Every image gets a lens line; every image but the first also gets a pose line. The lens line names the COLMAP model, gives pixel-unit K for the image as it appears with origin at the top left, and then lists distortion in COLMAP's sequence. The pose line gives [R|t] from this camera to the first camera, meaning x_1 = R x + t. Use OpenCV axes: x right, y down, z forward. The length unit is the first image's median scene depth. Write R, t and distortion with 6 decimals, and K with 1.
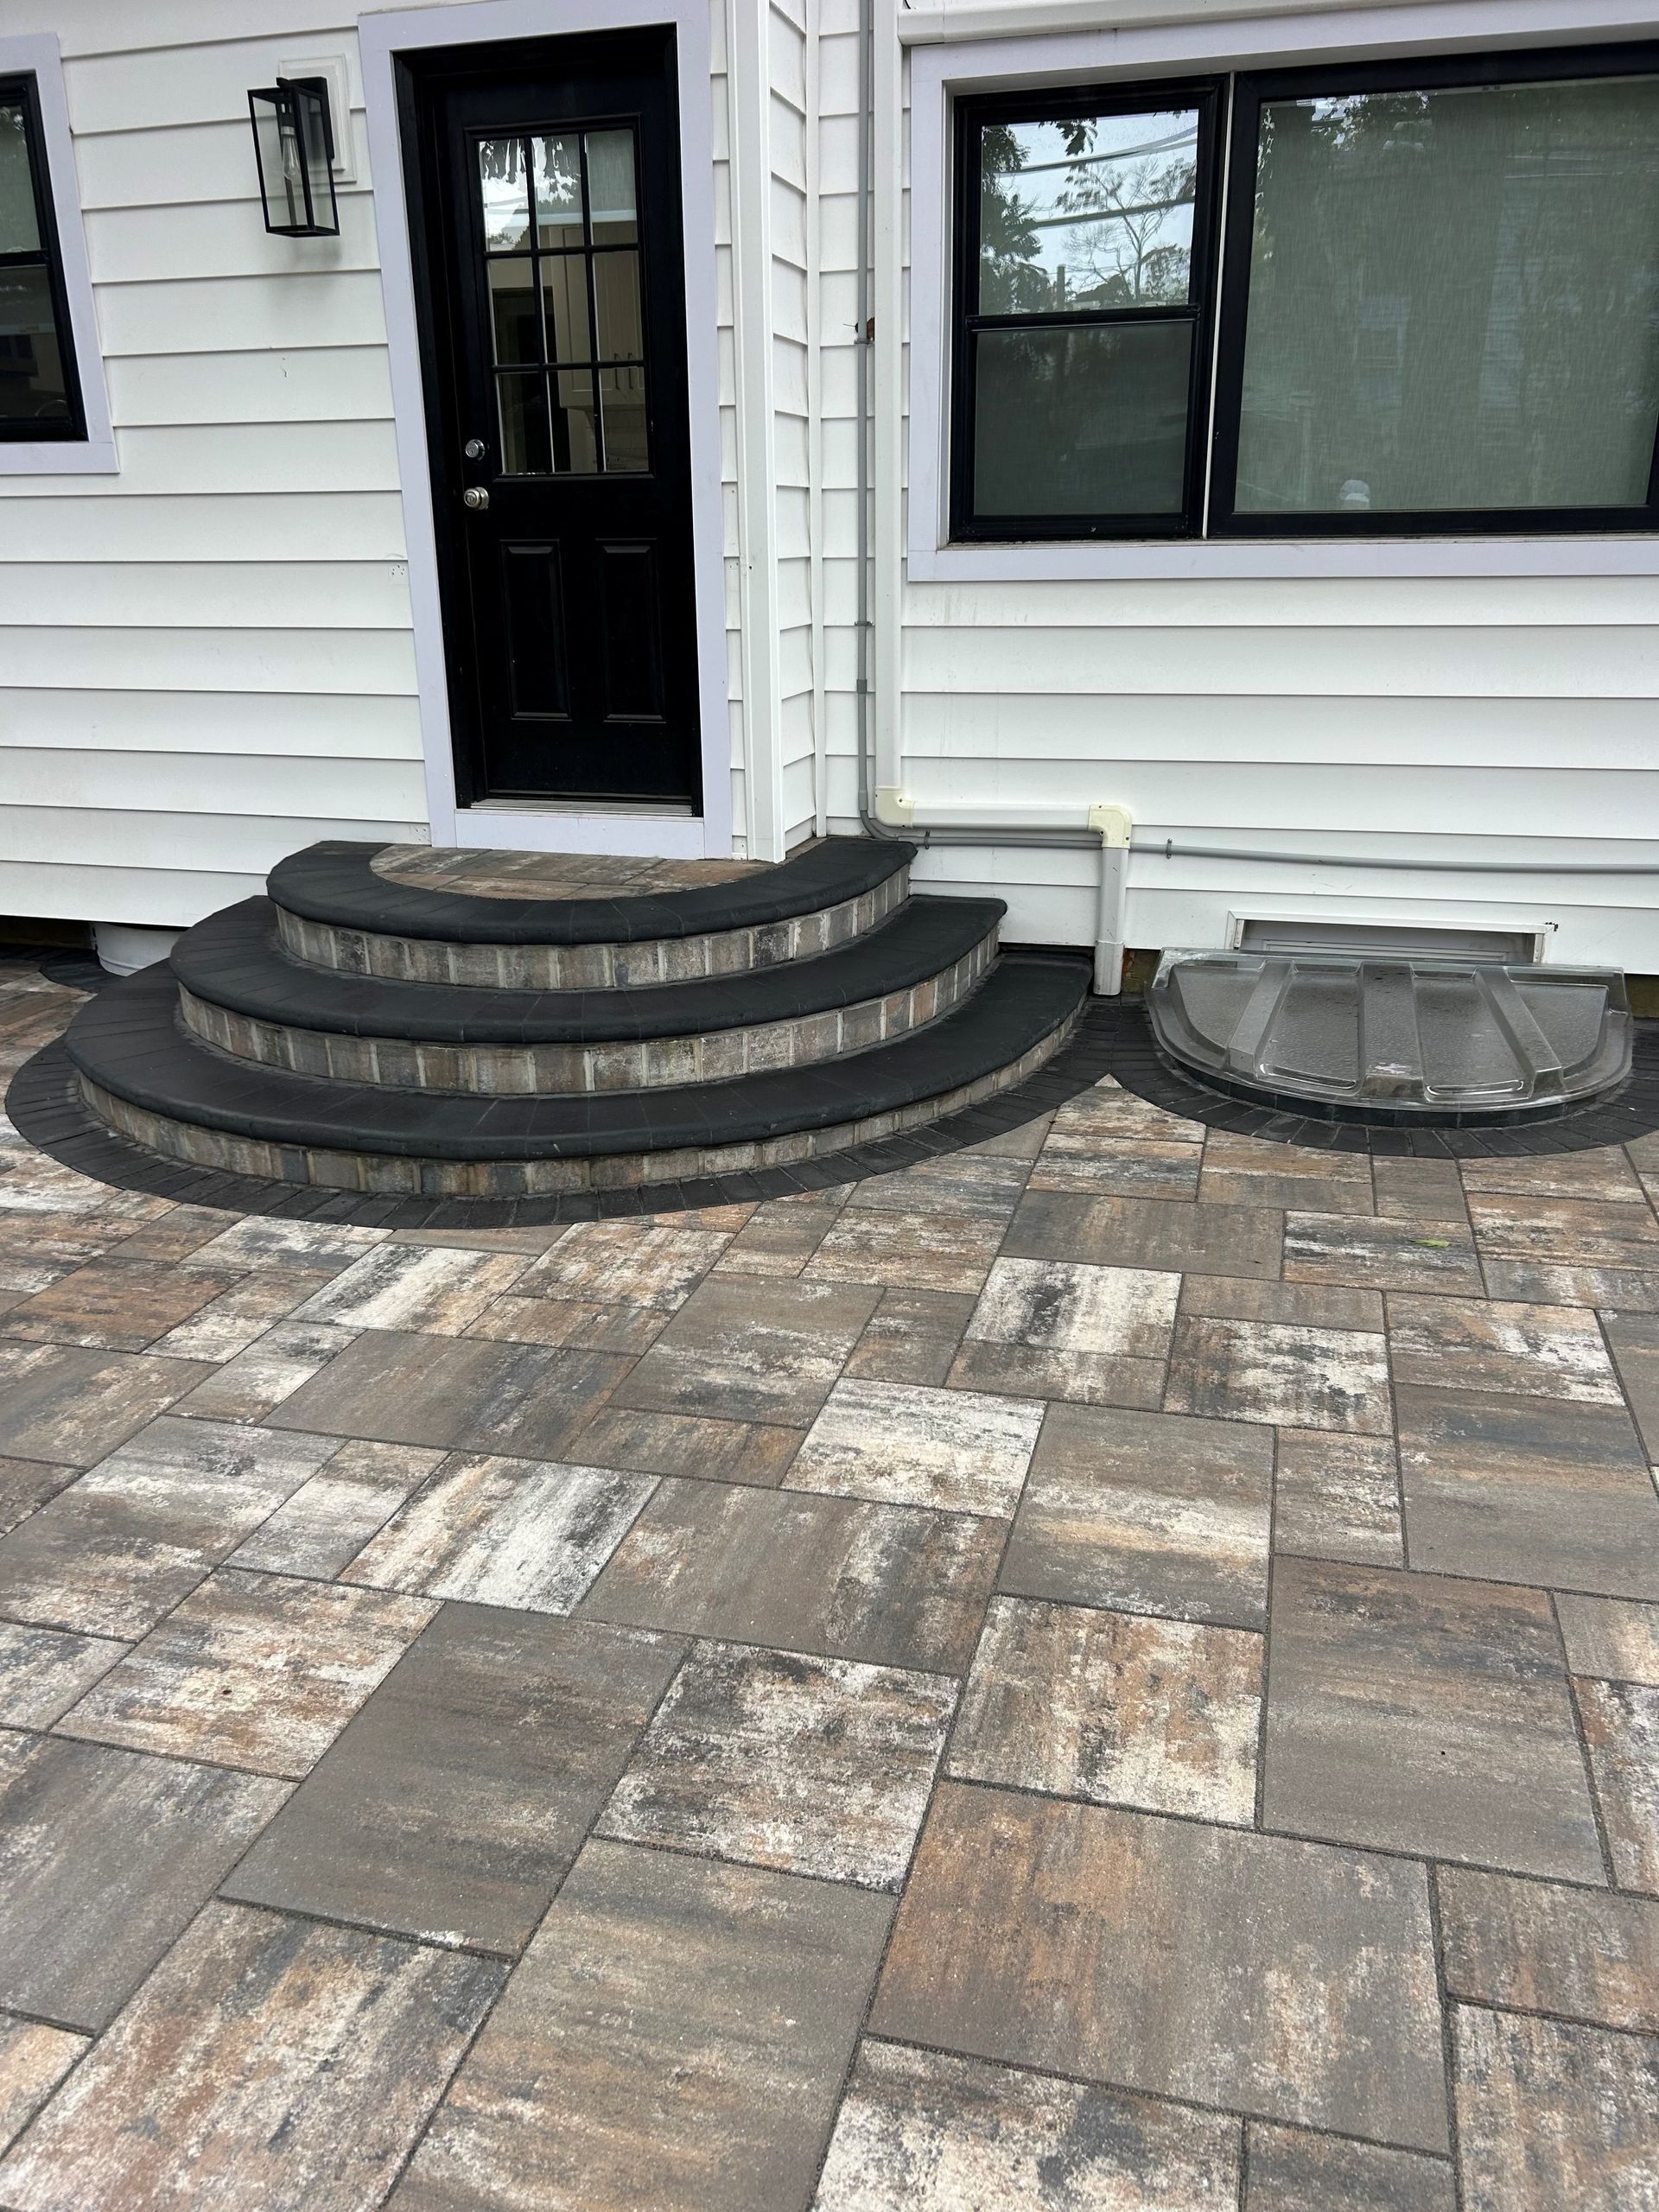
lens RADIAL K [[1697.4, 0, 829.5], [0, 1697.4, 1106.0], [0, 0, 1]] dist [0.104536, -0.200673]
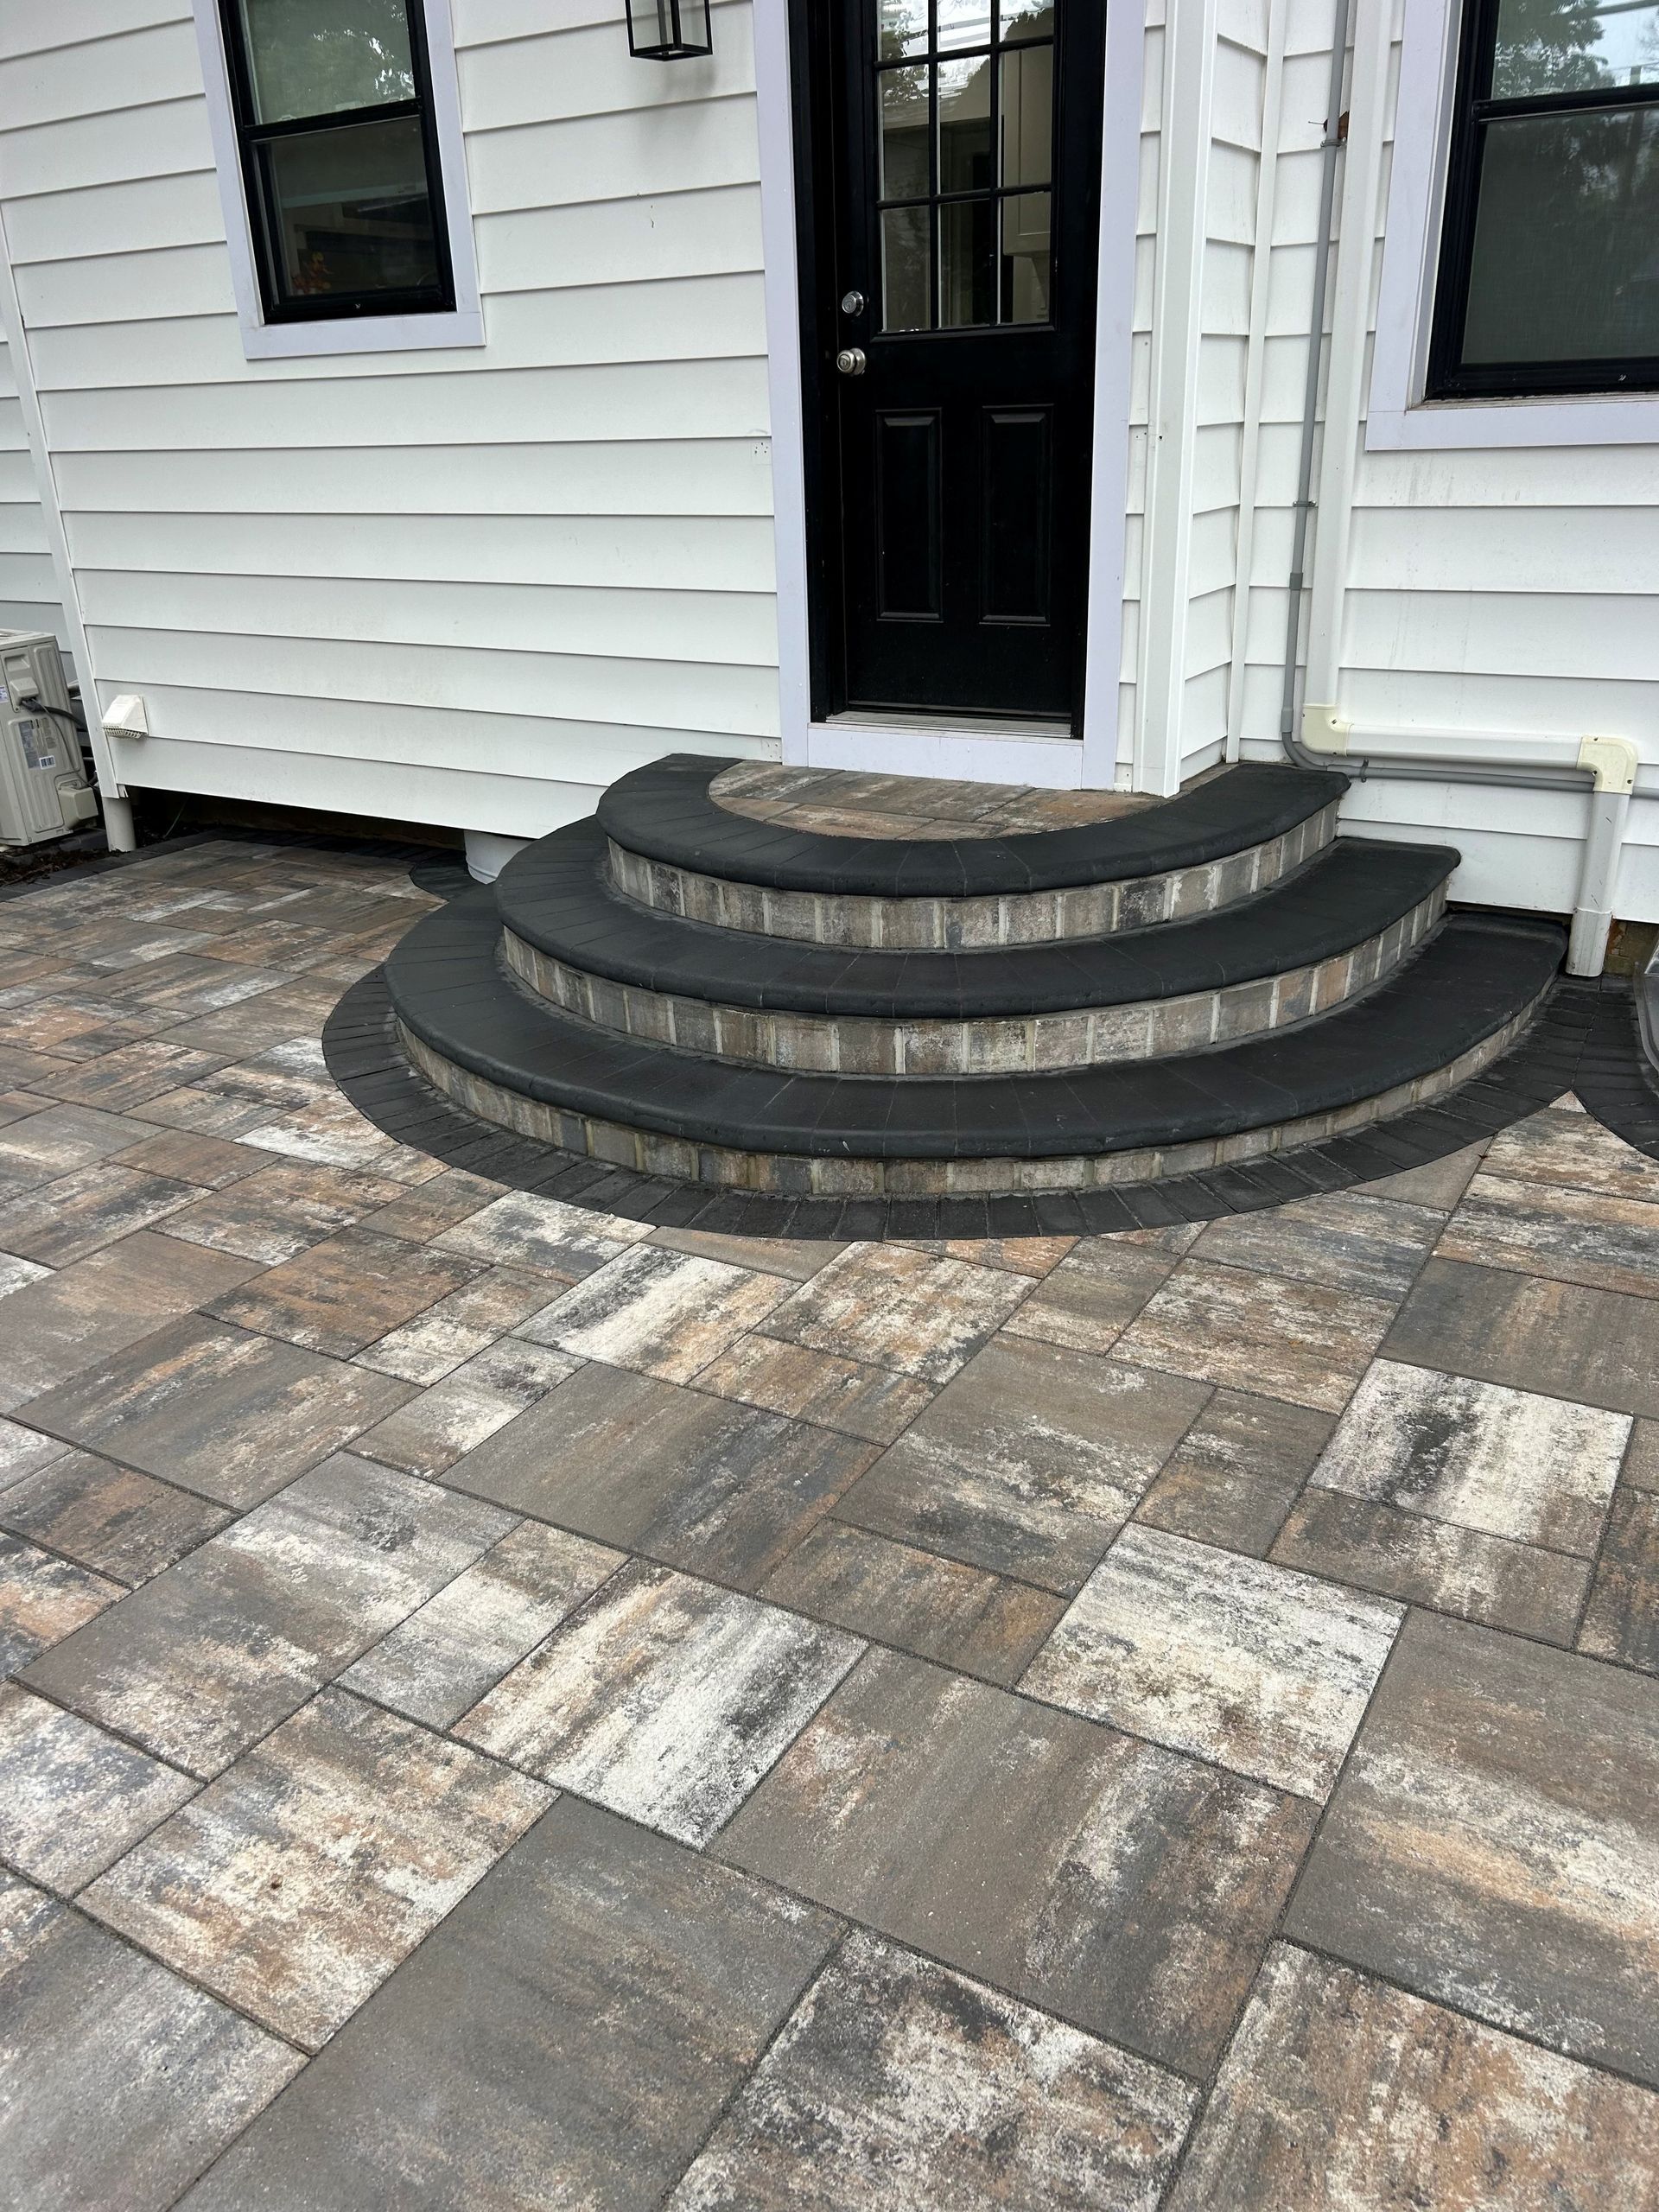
lens RADIAL K [[1677.1, 0, 823.5], [0, 1677.1, 1100.1], [0, 0, 1]] dist [0.025668, -0.024625]
pose [[0.961291, 0.085898, -0.261802, 0.049529], [-0.066351, 0.994369, 0.082627, -0.073498], [0.267426, -0.062058, 0.961578, 0.218006]]
